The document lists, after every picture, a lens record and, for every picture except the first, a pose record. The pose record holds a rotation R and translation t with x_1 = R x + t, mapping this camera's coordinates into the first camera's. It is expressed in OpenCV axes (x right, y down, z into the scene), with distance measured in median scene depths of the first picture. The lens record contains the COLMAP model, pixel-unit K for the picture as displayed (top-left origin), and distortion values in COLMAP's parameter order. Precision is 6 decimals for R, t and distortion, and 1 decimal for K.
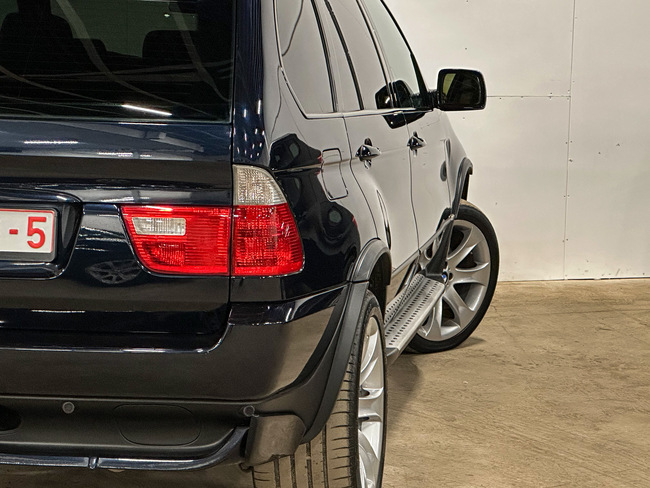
lens RADIAL K [[1875.6, 0, 325.0], [0, 1875.6, 244.0], [0, 0, 1]] dist [-0.015923, 1.027232]
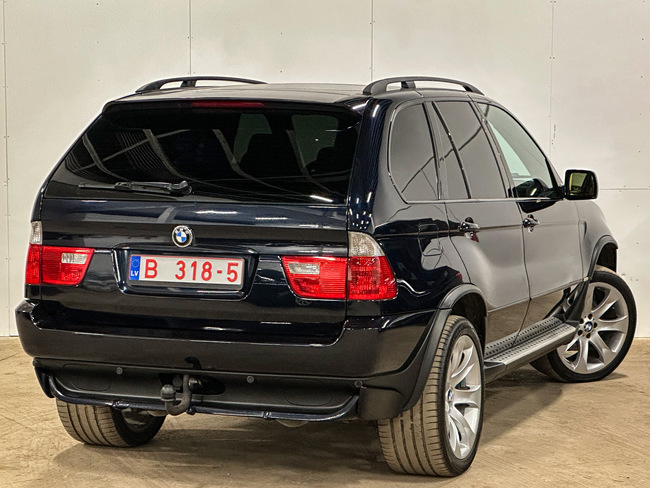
lens RADIAL K [[1875.6, 0, 325.0], [0, 1875.6, 244.0], [0, 0, 1]] dist [-0.015923, 1.027232]
pose [[0.980690, 0.006859, -0.195450, 0.214267], [-0.016338, 0.998765, -0.046928, 0.039040], [0.194887, 0.049215, 0.979590, -0.518339]]
